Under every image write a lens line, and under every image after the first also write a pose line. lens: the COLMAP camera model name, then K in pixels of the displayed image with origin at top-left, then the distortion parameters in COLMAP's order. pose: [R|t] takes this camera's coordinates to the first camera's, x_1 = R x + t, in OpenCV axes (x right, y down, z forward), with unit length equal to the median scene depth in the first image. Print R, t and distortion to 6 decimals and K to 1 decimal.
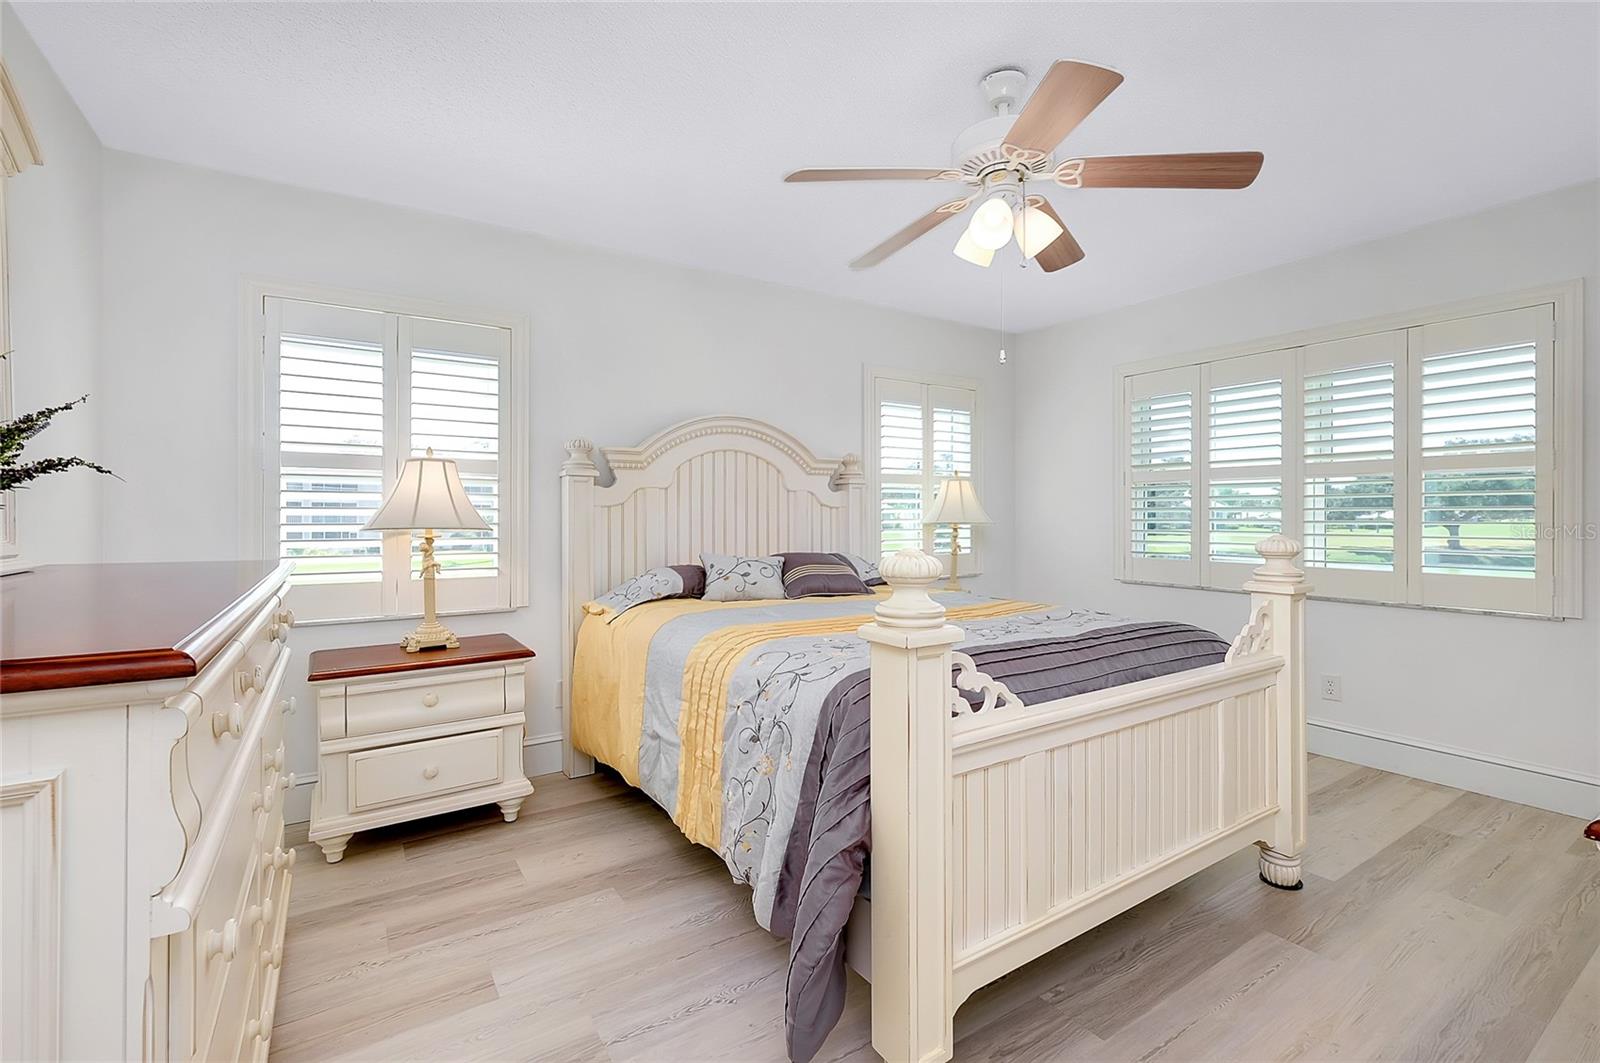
lens RADIAL K [[703.2, 0, 806.0], [0, 703.2, 528.7], [0, 0, 1]] dist [-0.000570, -0.000321]
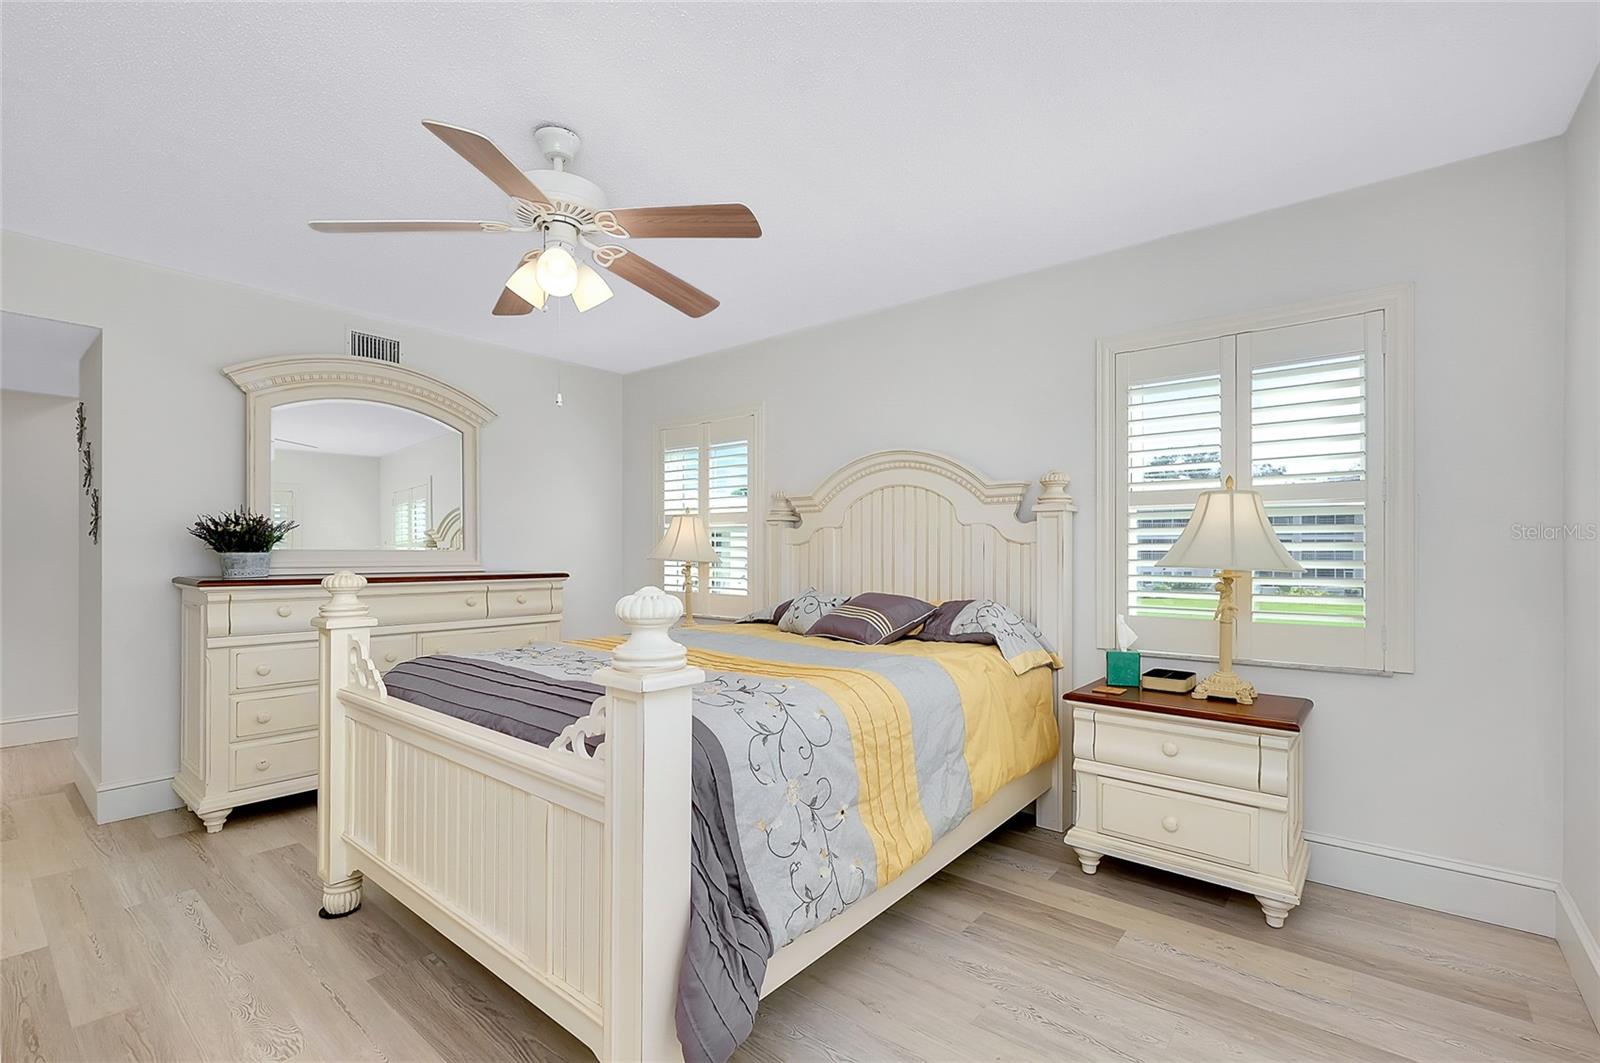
lens RADIAL K [[768.5, 0, 798.5], [0, 768.5, 547.7], [0, 0, 1]] dist [0.082276, -0.000224]
pose [[0.238453, 0.000177, -0.971154, 0.832504], [-0.022721, 0.999727, -0.005396, -0.016580], [0.970888, 0.023353, 0.238392, 0.582843]]
